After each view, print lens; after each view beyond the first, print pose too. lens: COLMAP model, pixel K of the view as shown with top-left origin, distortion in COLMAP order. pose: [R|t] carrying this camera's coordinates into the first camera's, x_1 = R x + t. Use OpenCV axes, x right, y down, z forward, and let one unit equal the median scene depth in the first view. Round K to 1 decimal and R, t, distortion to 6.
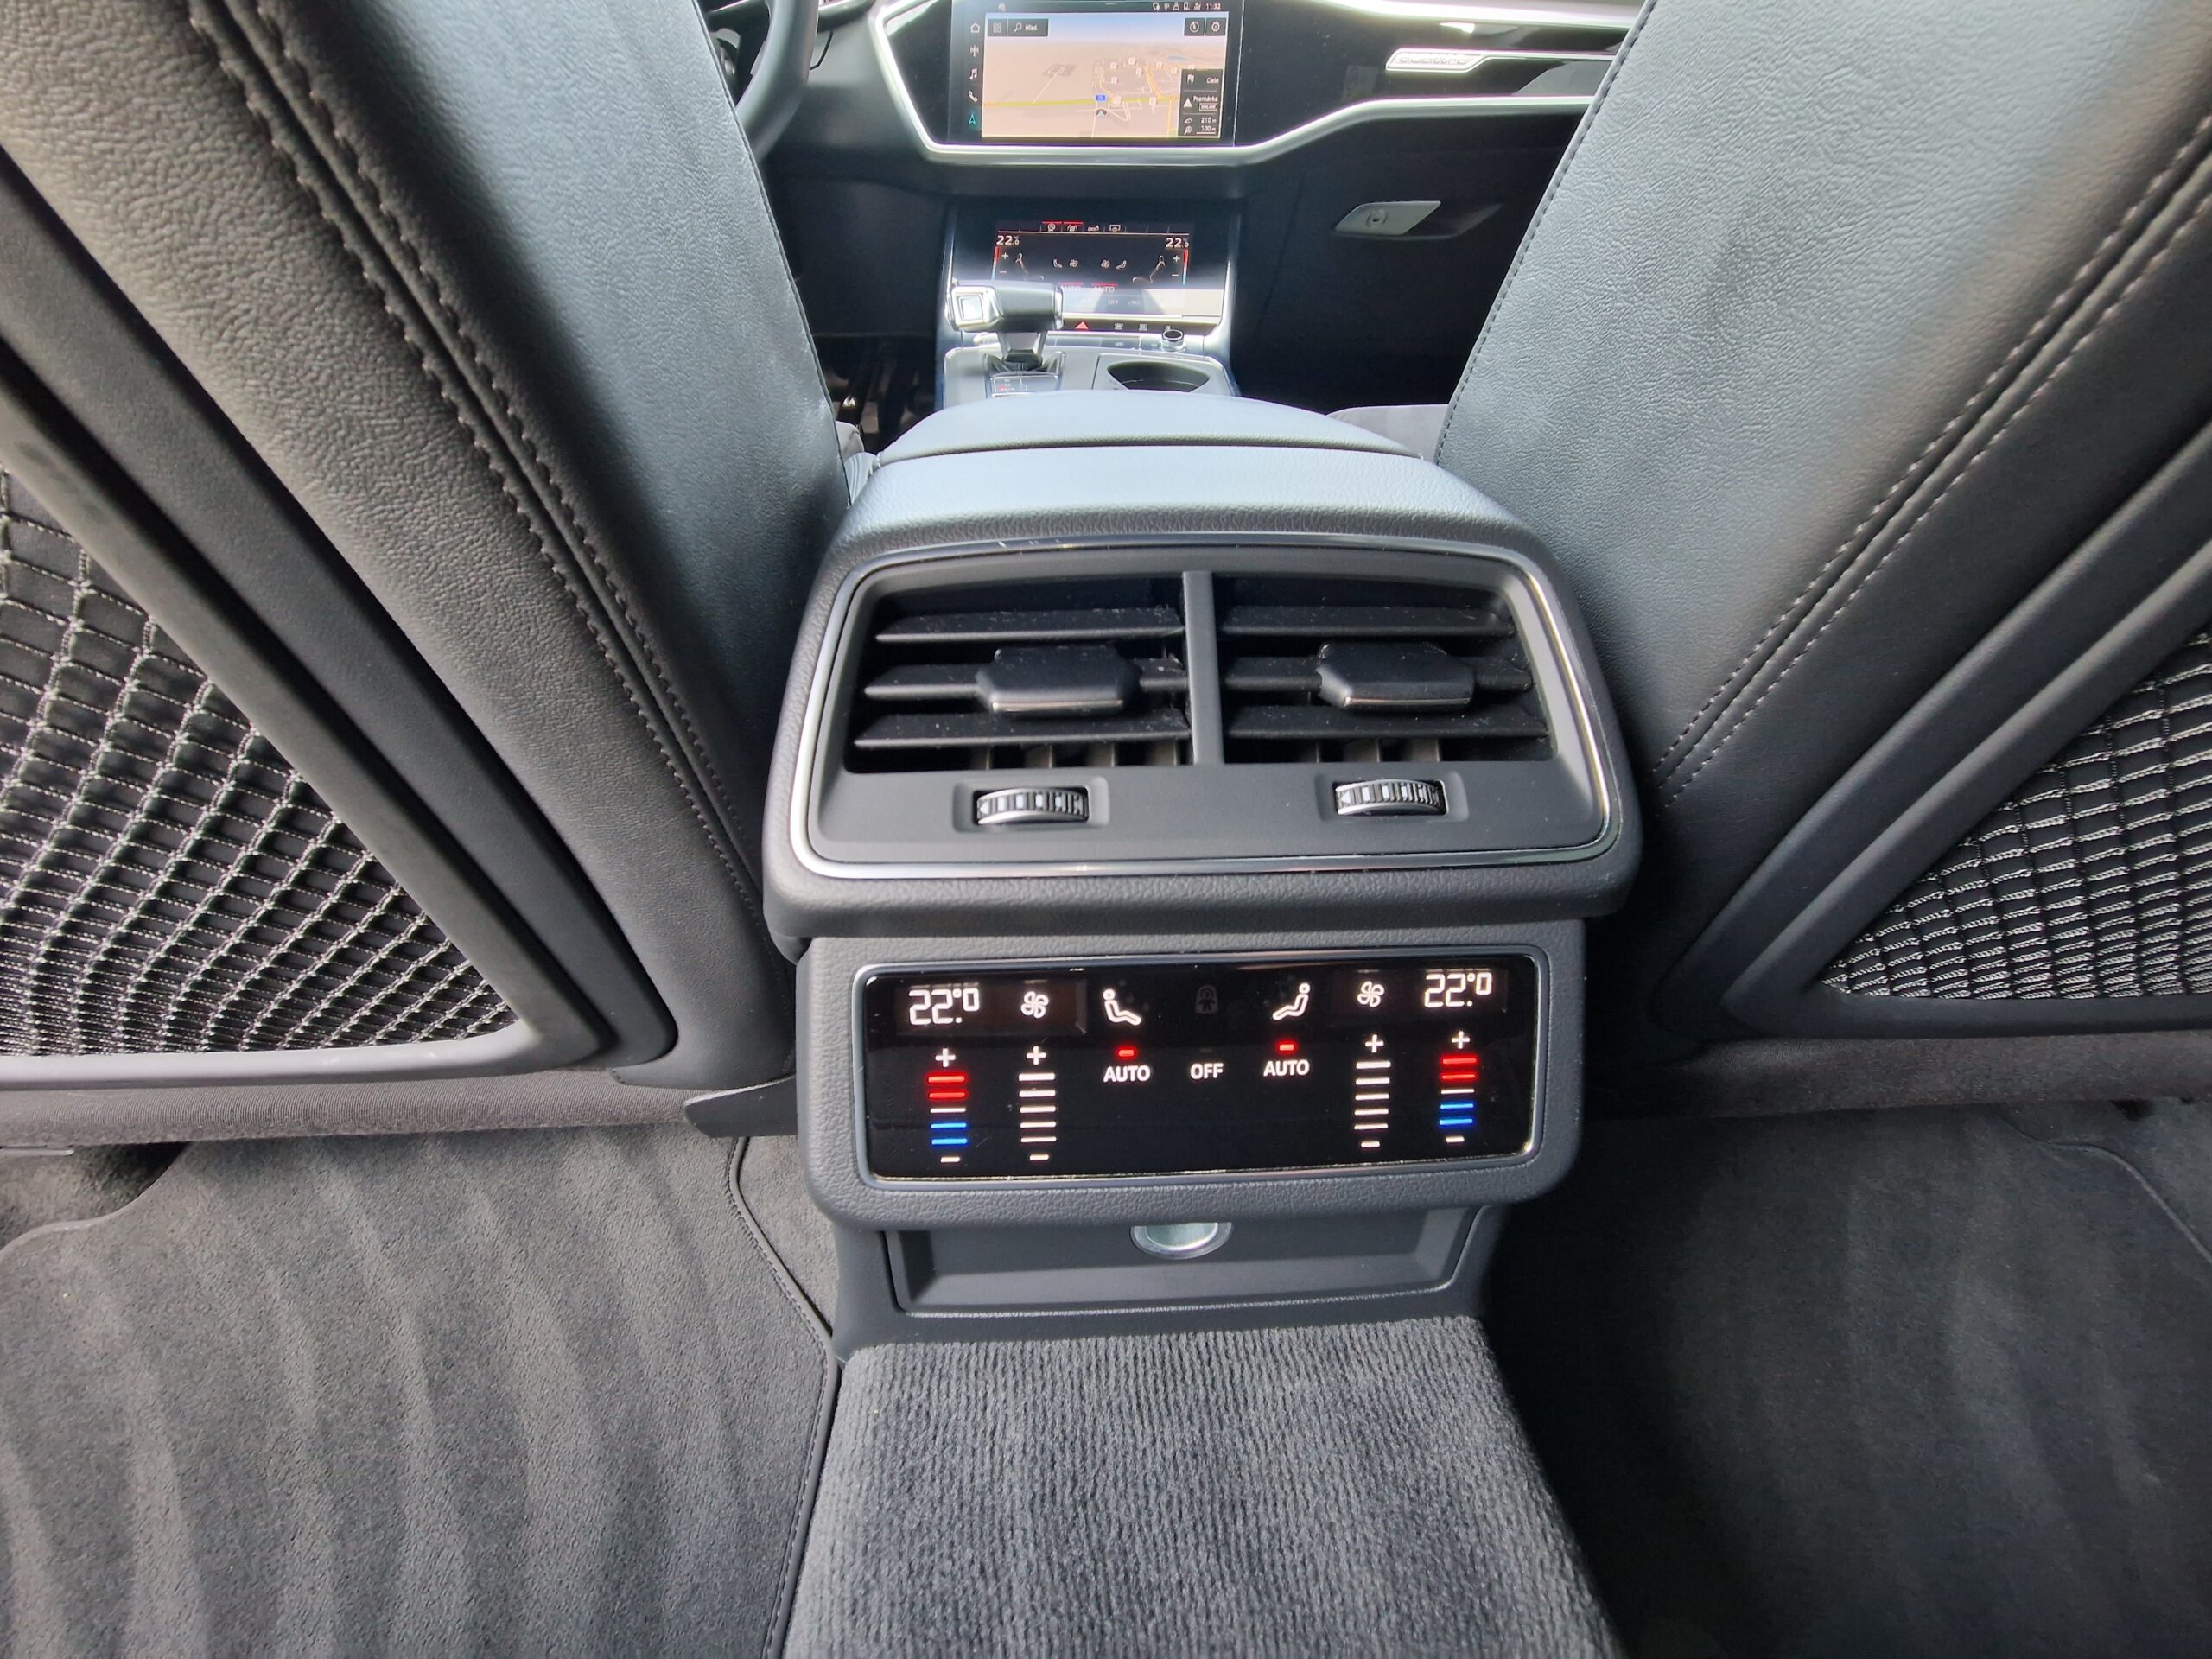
lens RADIAL K [[885.5, 0, 1101.7], [0, 885.5, 844.2], [0, 0, 1]] dist [0.014247, -0.009635]
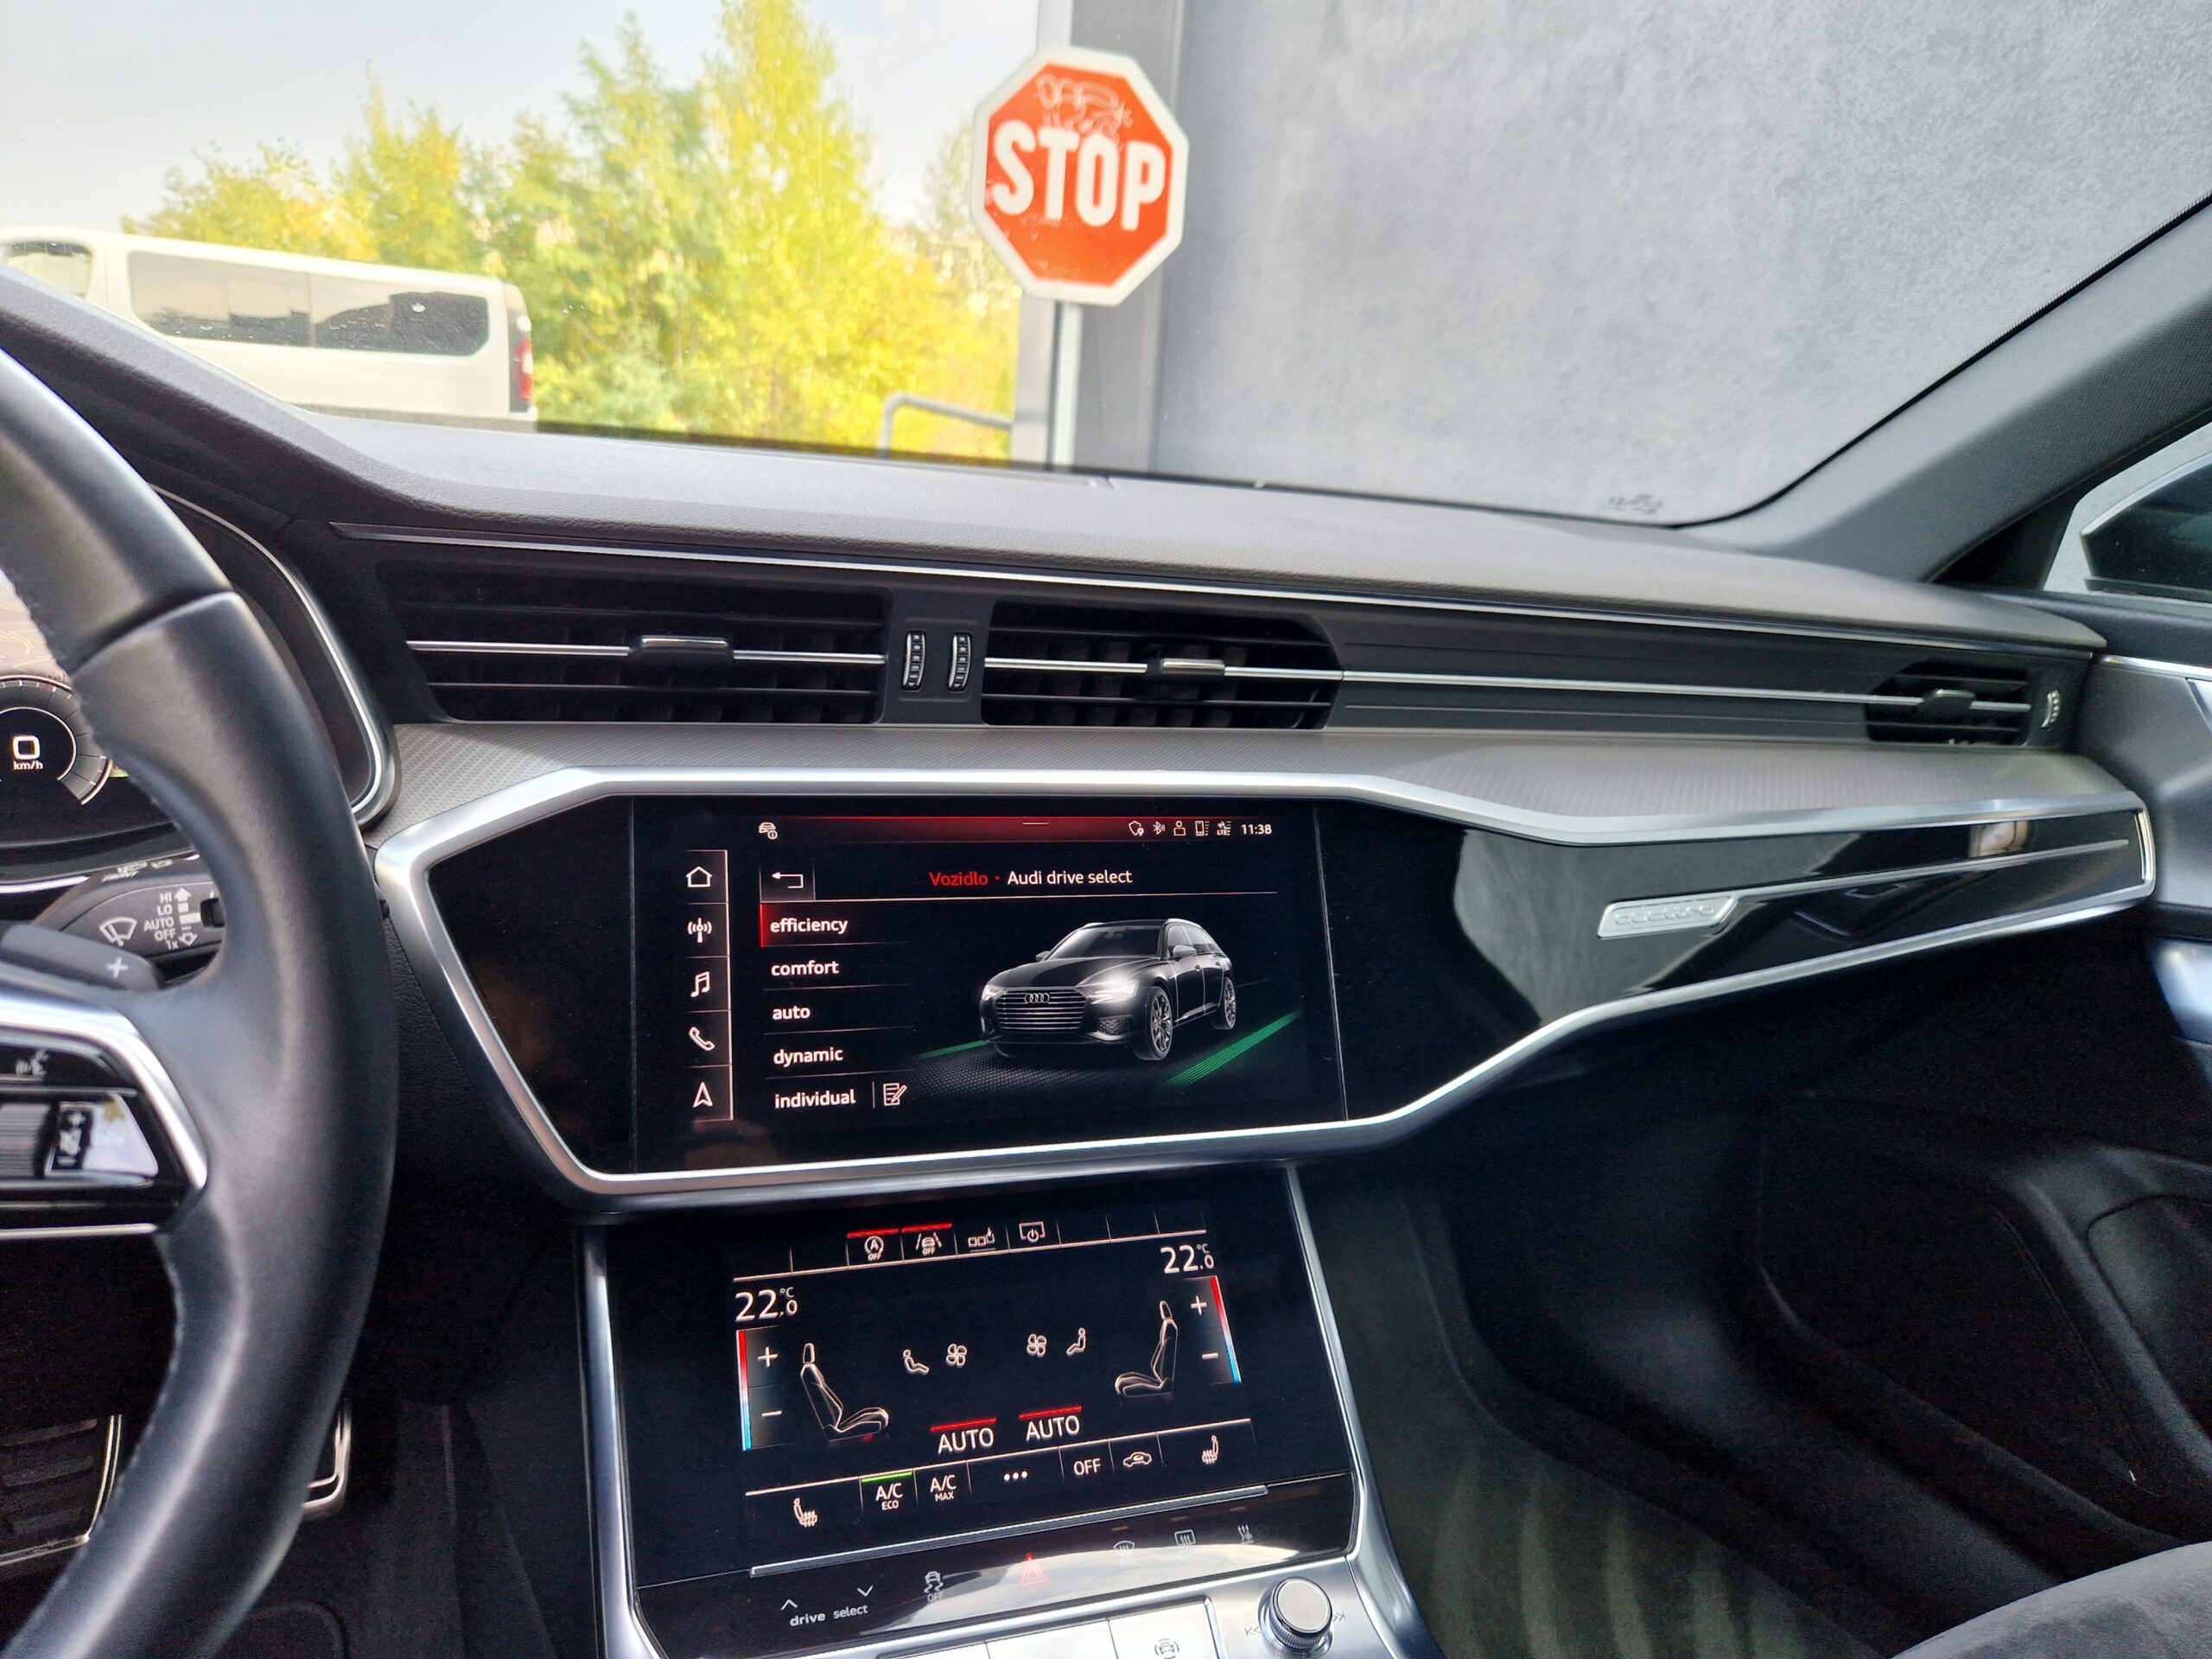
lens RADIAL K [[1517.8, 0, 1103.5], [0, 1517.8, 833.6], [0, 0, 1]] dist [0.053113, -0.057193]
pose [[0.906535, -0.041939, 0.420043, -0.259491], [0.178322, 0.939957, -0.291003, -0.716641], [-0.382618, 0.338707, 0.859582, 0.367323]]
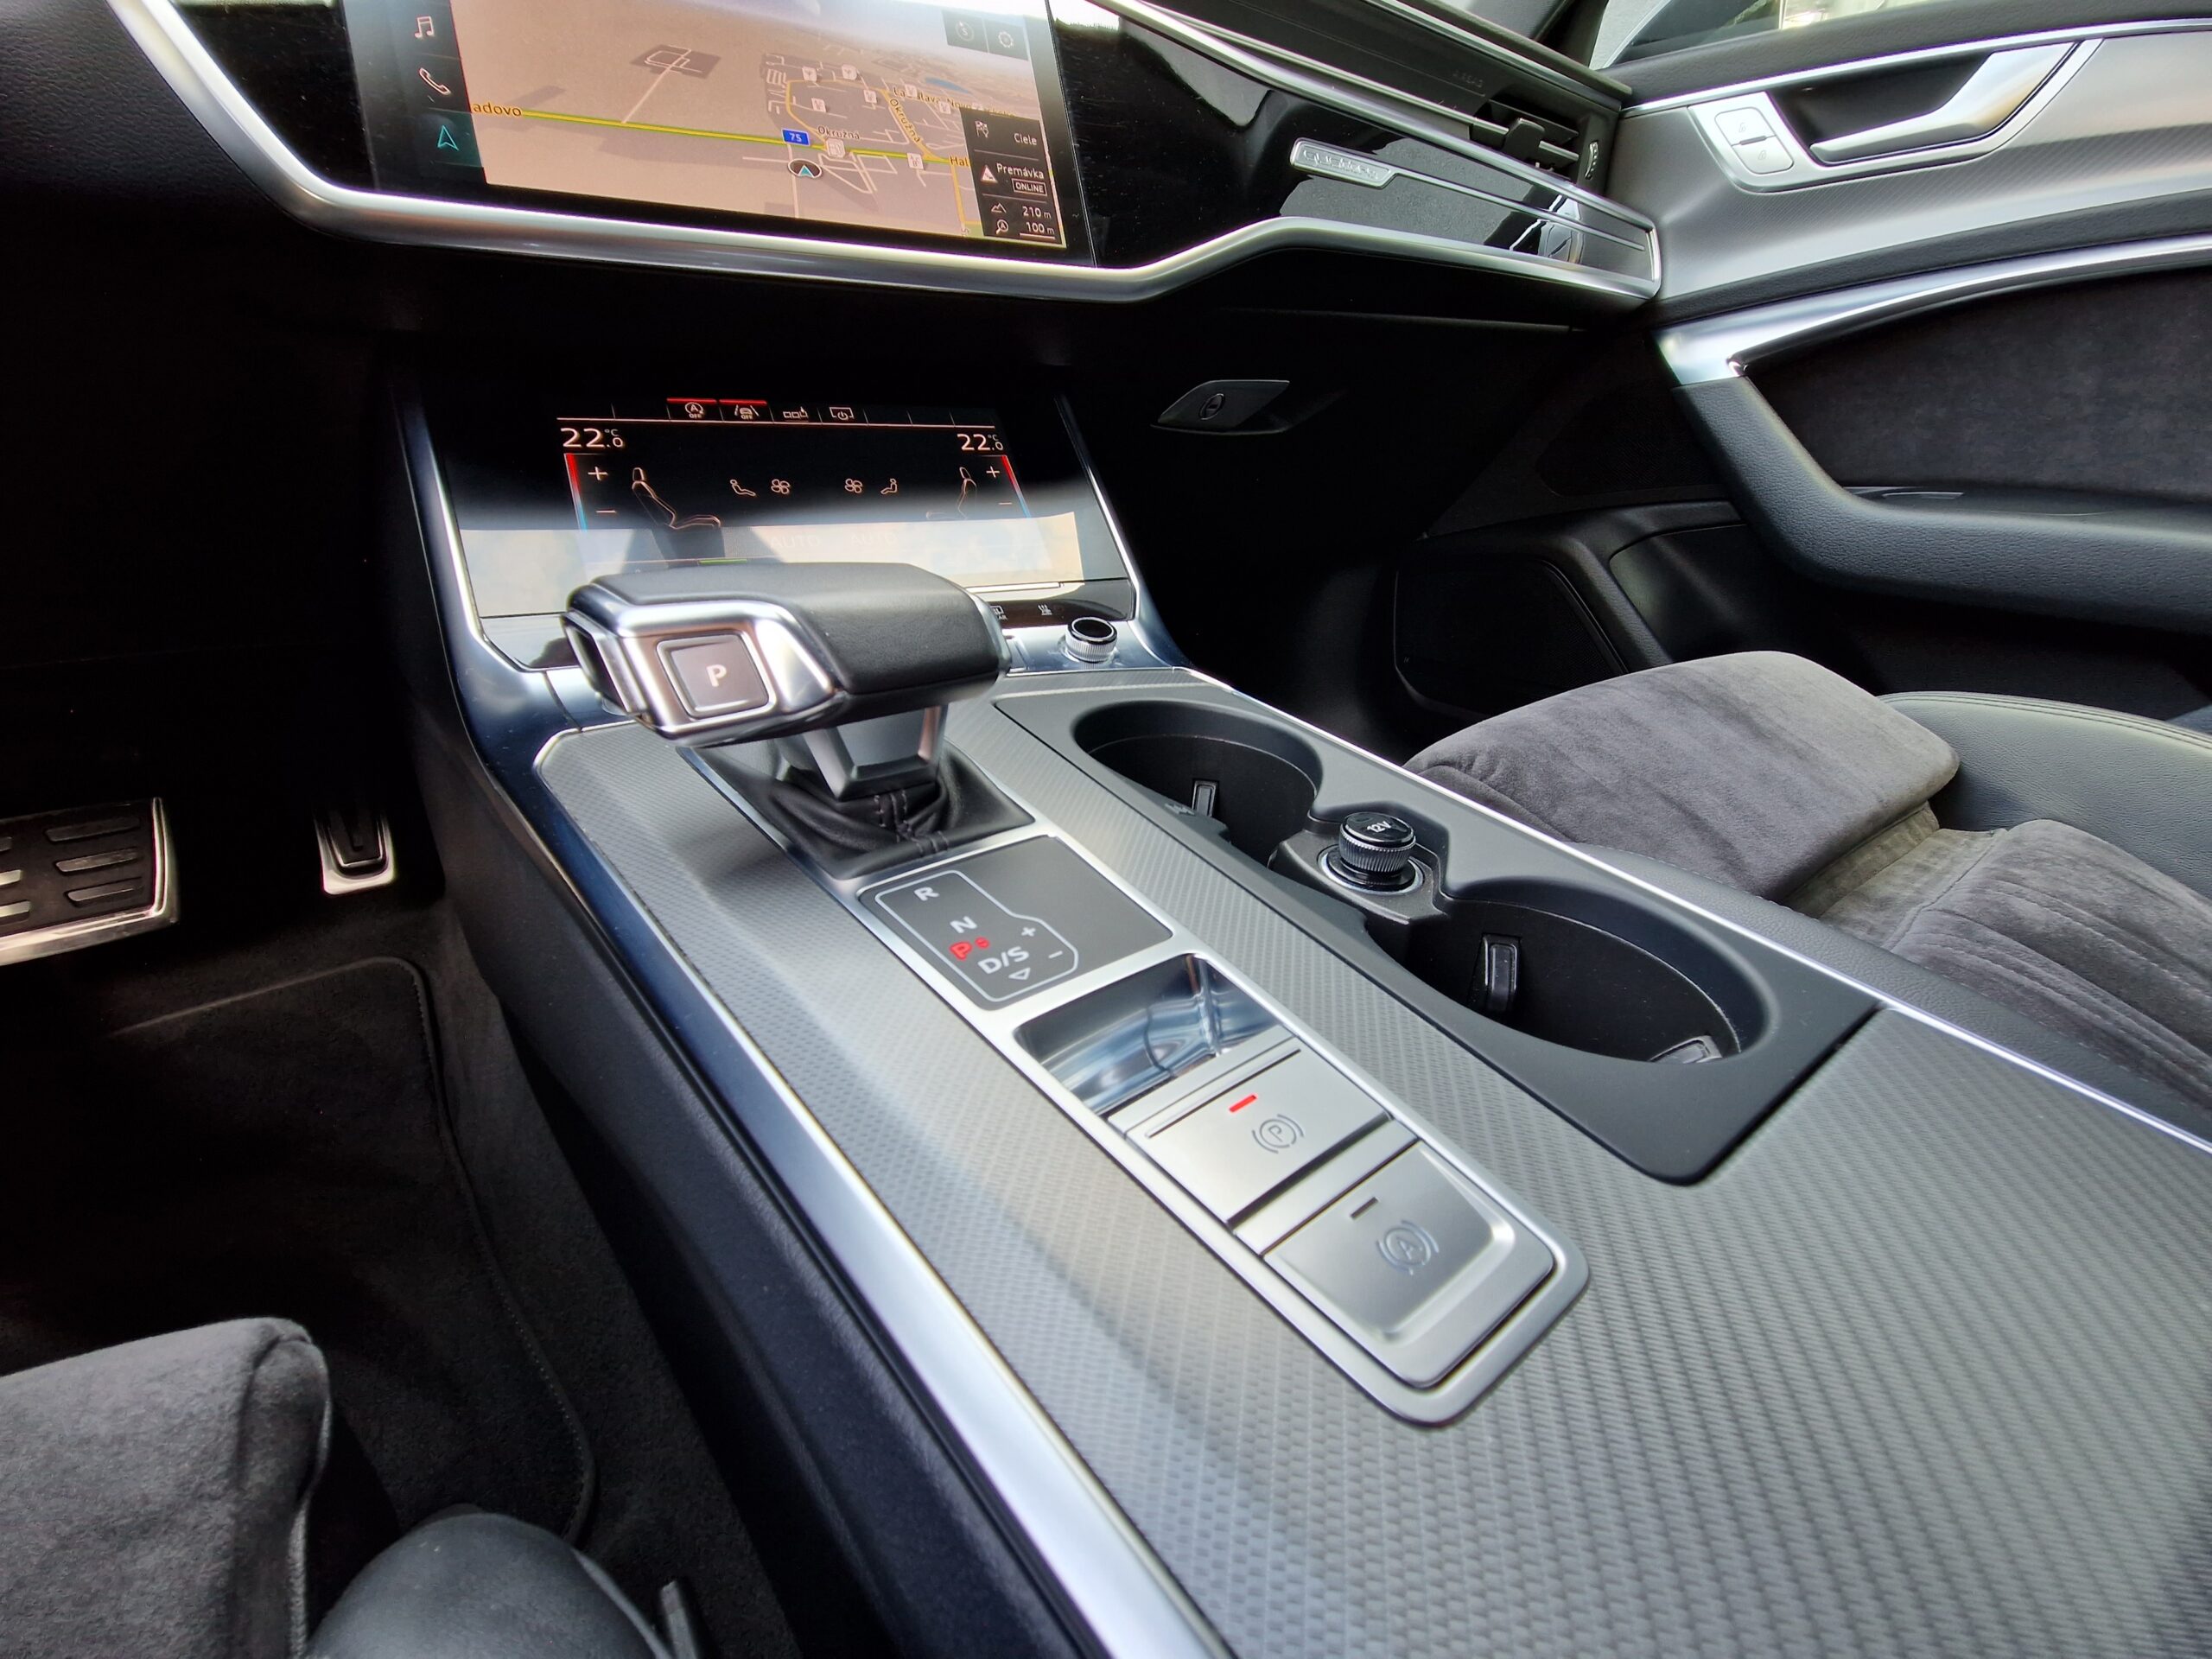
lens RADIAL K [[906.4, 0, 1106.2], [0, 906.4, 851.0], [0, 0, 1]] dist [0.011186, -0.007800]
pose [[0.831064, -0.234946, 0.504116, -0.180116], [0.307701, 0.949270, -0.064851, -0.437569], [-0.463306, 0.209013, 0.861197, 0.625756]]
